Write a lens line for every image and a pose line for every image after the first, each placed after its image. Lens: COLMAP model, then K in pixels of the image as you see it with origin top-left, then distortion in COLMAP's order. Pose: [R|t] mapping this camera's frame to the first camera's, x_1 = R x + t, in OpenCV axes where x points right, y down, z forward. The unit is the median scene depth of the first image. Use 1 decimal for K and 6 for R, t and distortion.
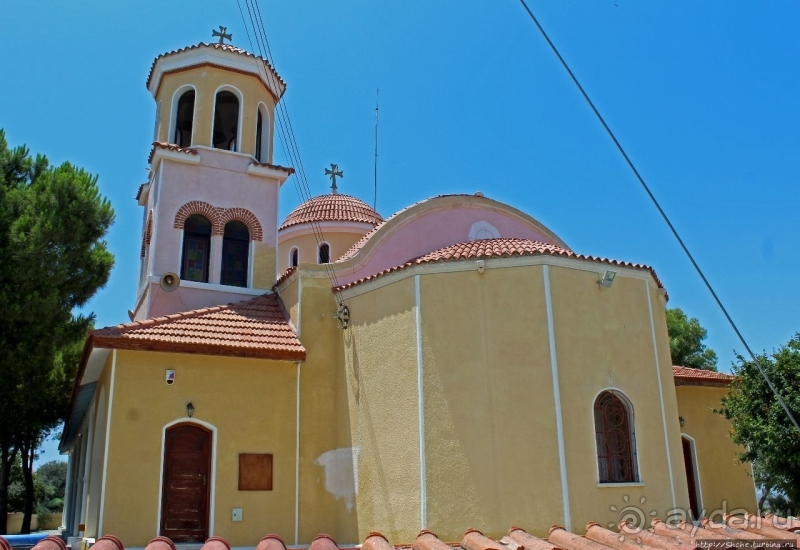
lens RADIAL K [[818.5, 0, 400.0], [0, 818.5, 275.0], [0, 0, 1]] dist [-0.184232, 0.315908]
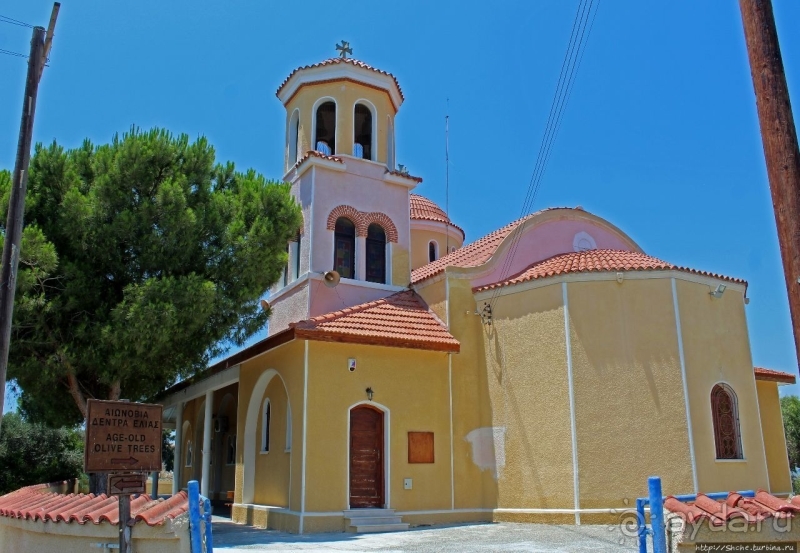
lens RADIAL K [[818.5, 0, 400.0], [0, 818.5, 276.5], [0, 0, 1]] dist [-0.184232, 0.315908]
pose [[0.995631, 0.033122, 0.087300, -0.301934], [-0.035843, 0.998913, 0.029787, -0.033166], [-0.086218, -0.032786, 0.995737, -0.142842]]
